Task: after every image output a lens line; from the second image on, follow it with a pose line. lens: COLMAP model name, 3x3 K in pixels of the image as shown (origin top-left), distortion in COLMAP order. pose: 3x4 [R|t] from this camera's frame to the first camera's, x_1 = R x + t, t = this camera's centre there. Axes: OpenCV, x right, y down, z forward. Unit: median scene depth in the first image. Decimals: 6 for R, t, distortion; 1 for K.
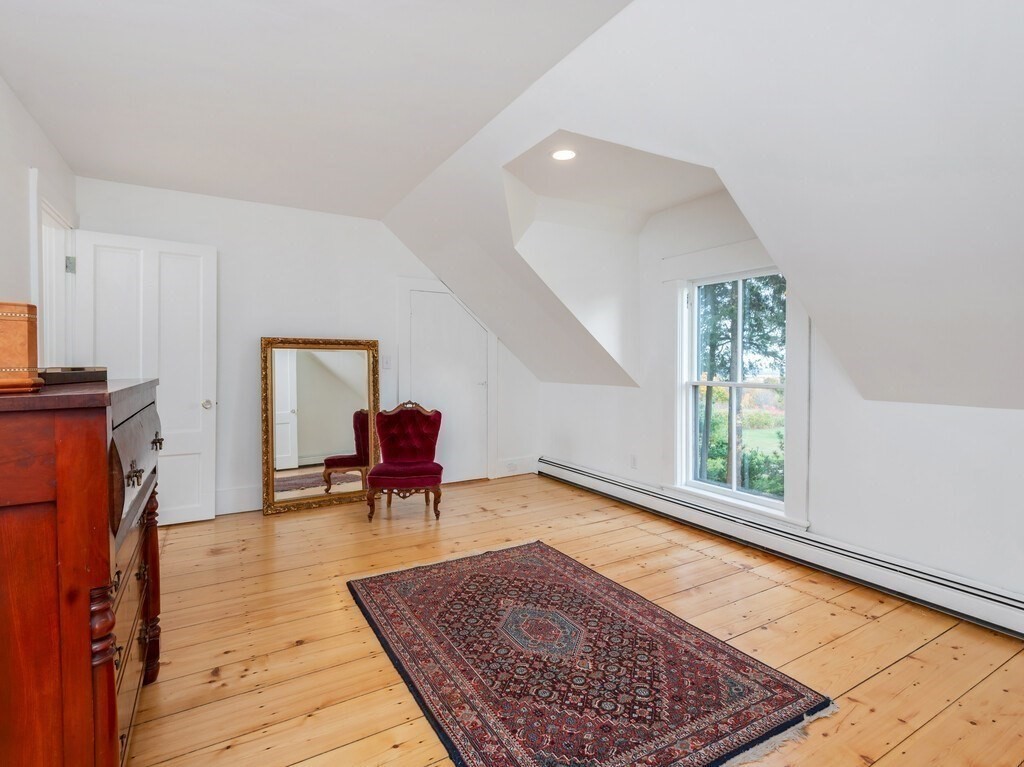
lens RADIAL K [[528.9, 0, 506.6], [0, 528.9, 348.2], [0, 0, 1]] dist [0.000505, -0.000557]
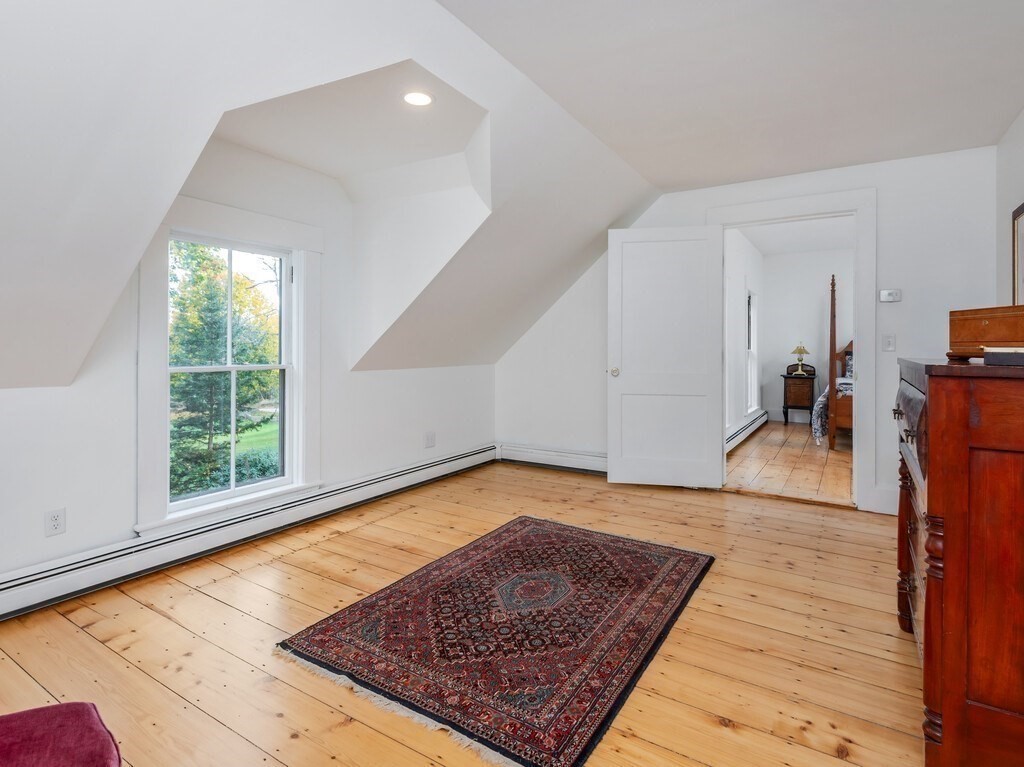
lens RADIAL K [[528.9, 0, 506.6], [0, 528.9, 348.2], [0, 0, 1]] dist [0.000505, -0.000557]
pose [[-0.461793, -0.010612, 0.886924, -0.800477], [-0.021180, 0.999775, 0.000934, 0.032541], [-0.886735, -0.018354, -0.461914, 1.440263]]
